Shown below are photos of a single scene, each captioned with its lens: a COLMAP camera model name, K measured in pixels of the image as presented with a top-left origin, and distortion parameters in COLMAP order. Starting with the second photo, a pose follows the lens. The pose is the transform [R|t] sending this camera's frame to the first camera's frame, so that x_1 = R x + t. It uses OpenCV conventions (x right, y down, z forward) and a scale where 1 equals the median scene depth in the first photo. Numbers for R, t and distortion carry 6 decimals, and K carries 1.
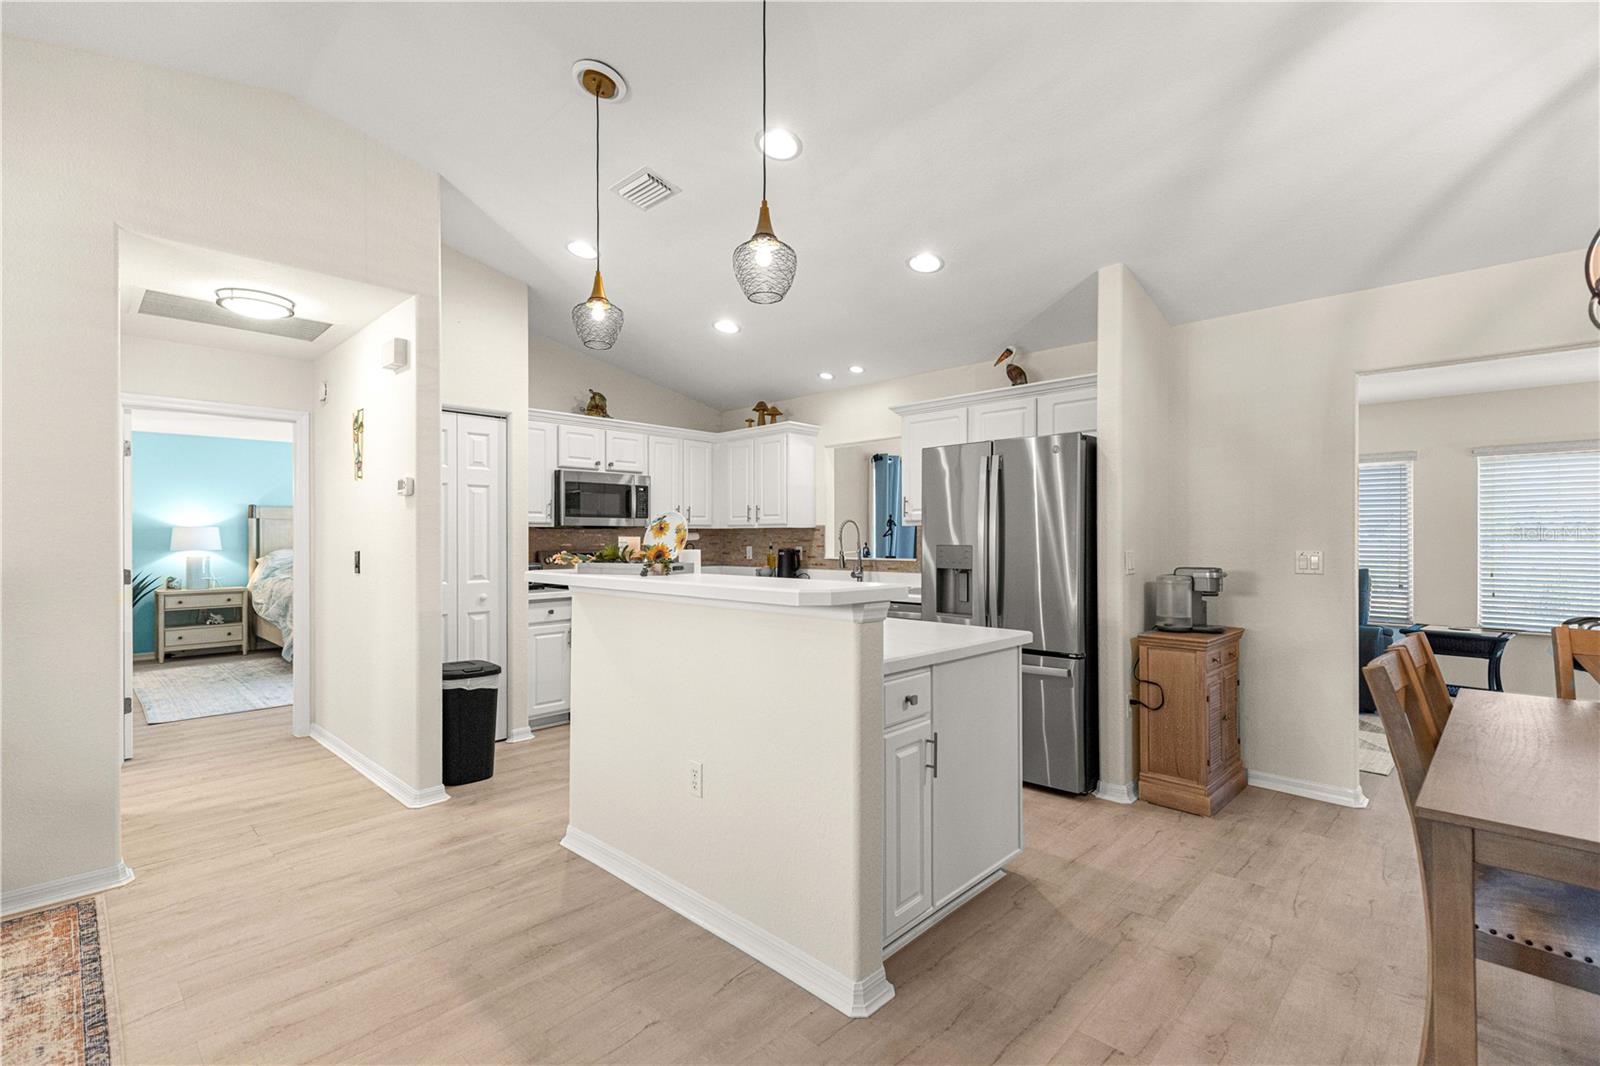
lens RADIAL K [[721.8, 0, 803.6], [0, 721.8, 534.1], [0, 0, 1]] dist [0.007309, -0.001344]
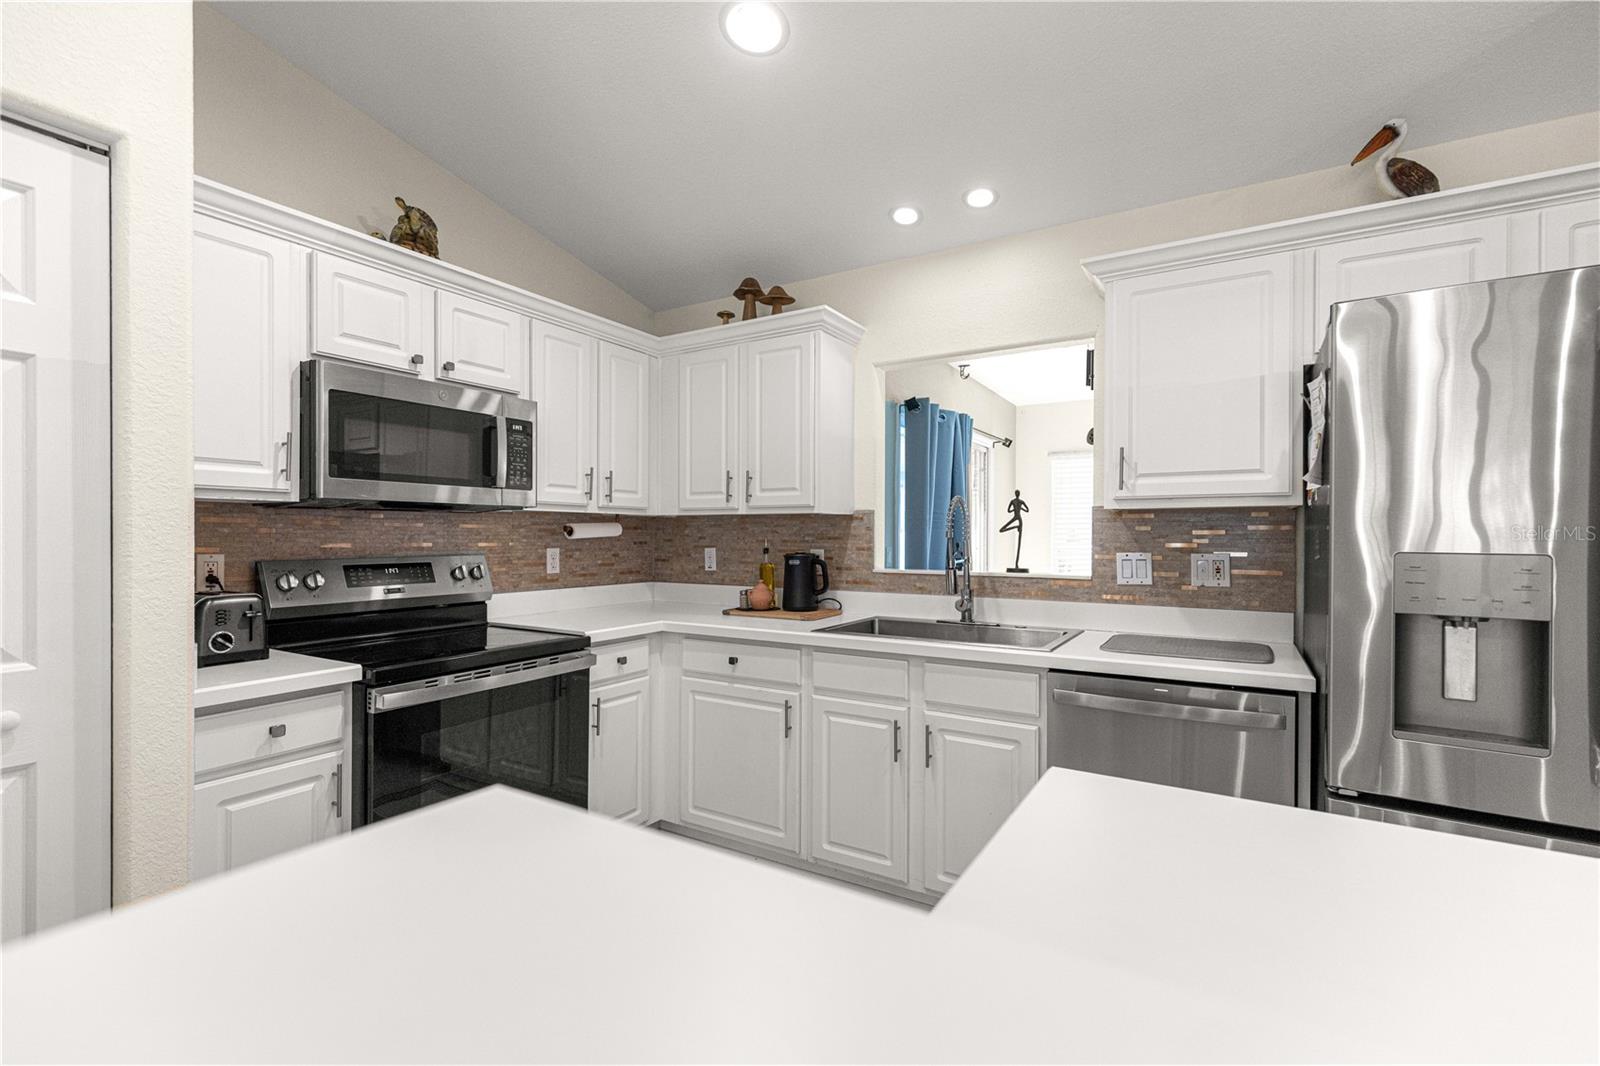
lens RADIAL K [[721.8, 0, 801.0], [0, 721.8, 536.7], [0, 0, 1]] dist [0.007309, -0.001344]
pose [[0.976835, 0.005332, 0.213929, -0.222679], [-0.007133, 0.999945, 0.007649, 0.006276], [-0.213876, -0.008997, 0.976819, 0.769952]]
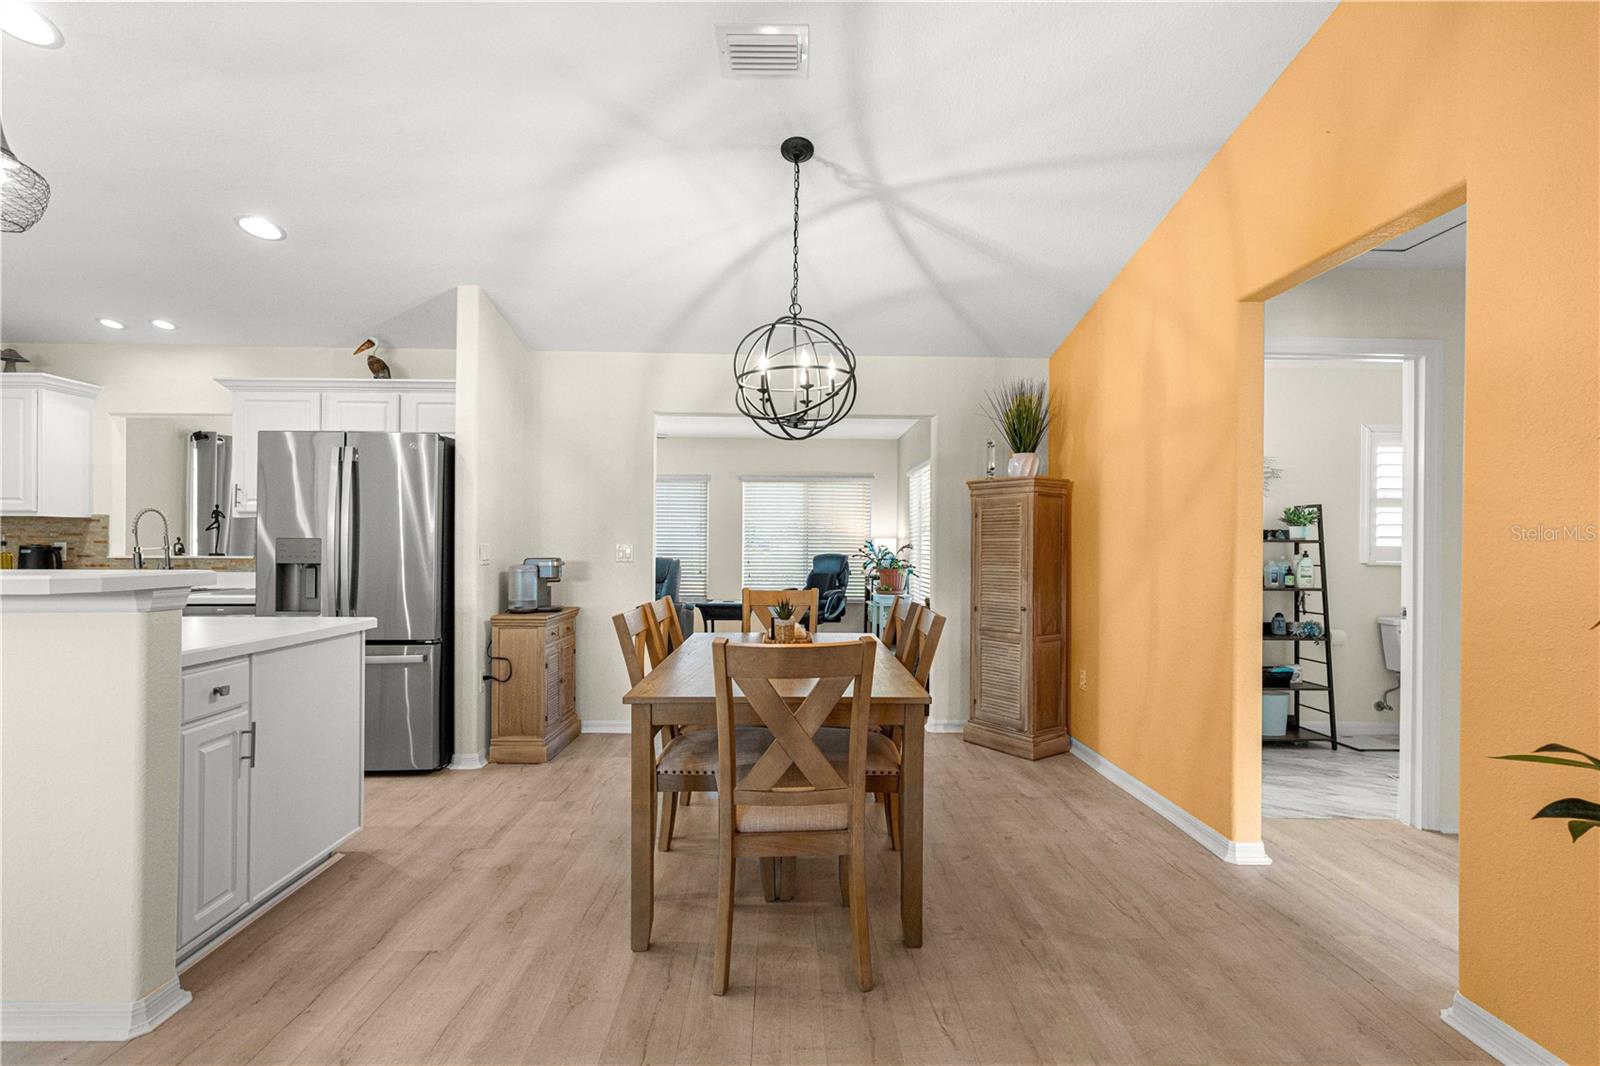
lens RADIAL K [[721.8, 0, 812.8], [0, 721.8, 542.5], [0, 0, 1]] dist [0.007309, -0.001344]
pose [[0.702084, 0.006204, 0.712067, 0.008817], [-0.010323, 0.999946, 0.001467, 0.014017], [-0.712020, -0.008380, 0.702110, -0.148756]]
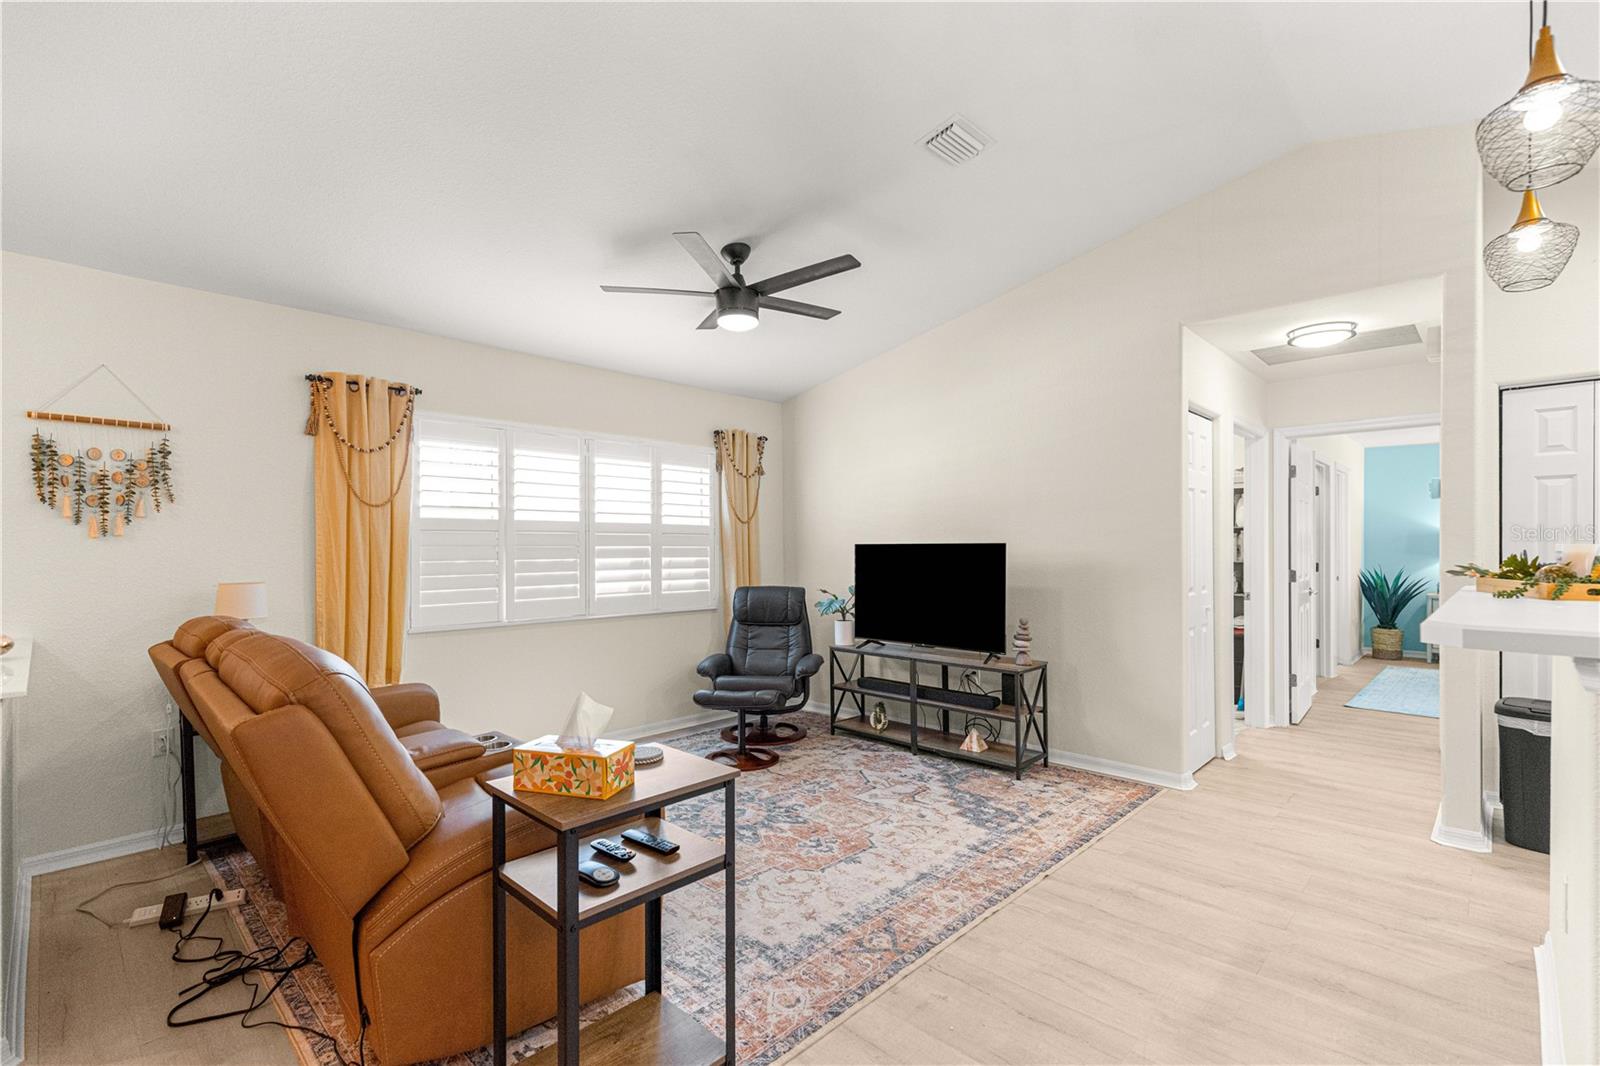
lens RADIAL K [[721.8, 0, 796.1], [0, 721.8, 549.1], [0, 0, 1]] dist [0.007309, -0.001344]
pose [[-0.009483, 0.006396, -0.999935, 0.354597], [0.007608, 0.999951, 0.006324, -0.001229], [0.999926, -0.007548, -0.009531, 0.193337]]
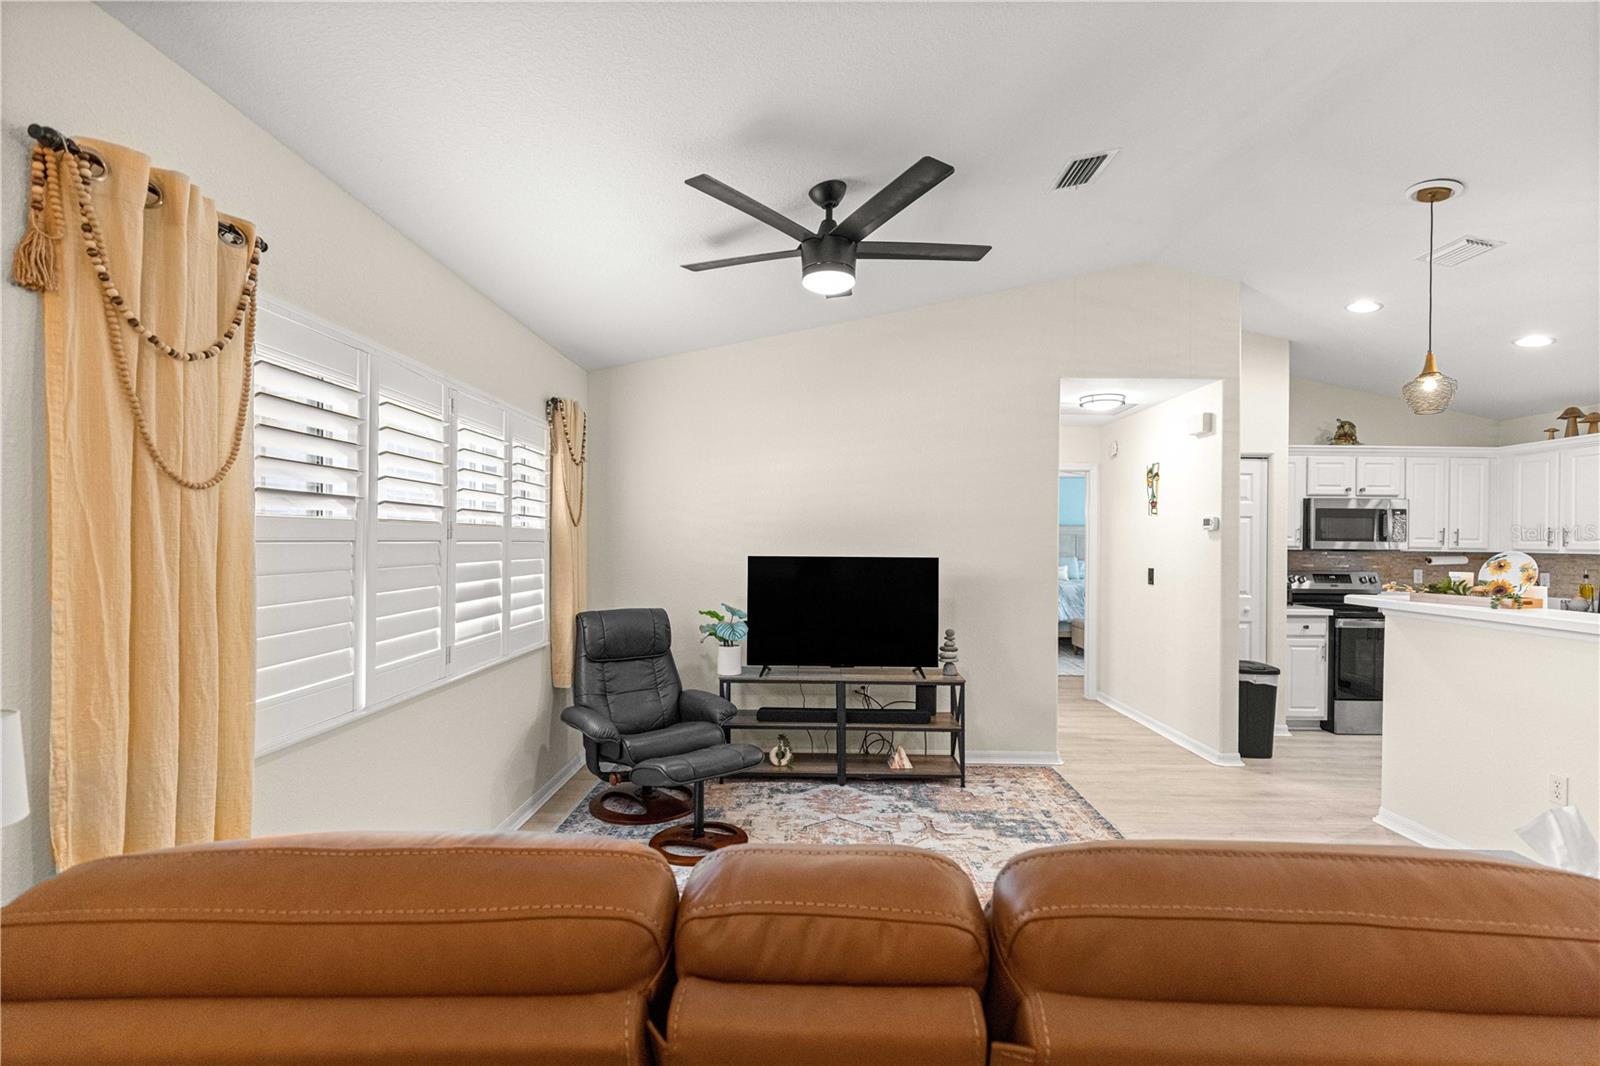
lens RADIAL K [[721.8, 0, 802.6], [0, 721.8, 537.6], [0, 0, 1]] dist [0.007309, -0.001344]
pose [[0.685364, 0.008405, -0.728152, -0.090249], [-0.009440, 0.999952, 0.002658, -0.034627], [0.728139, 0.005052, 0.685411, -0.444410]]
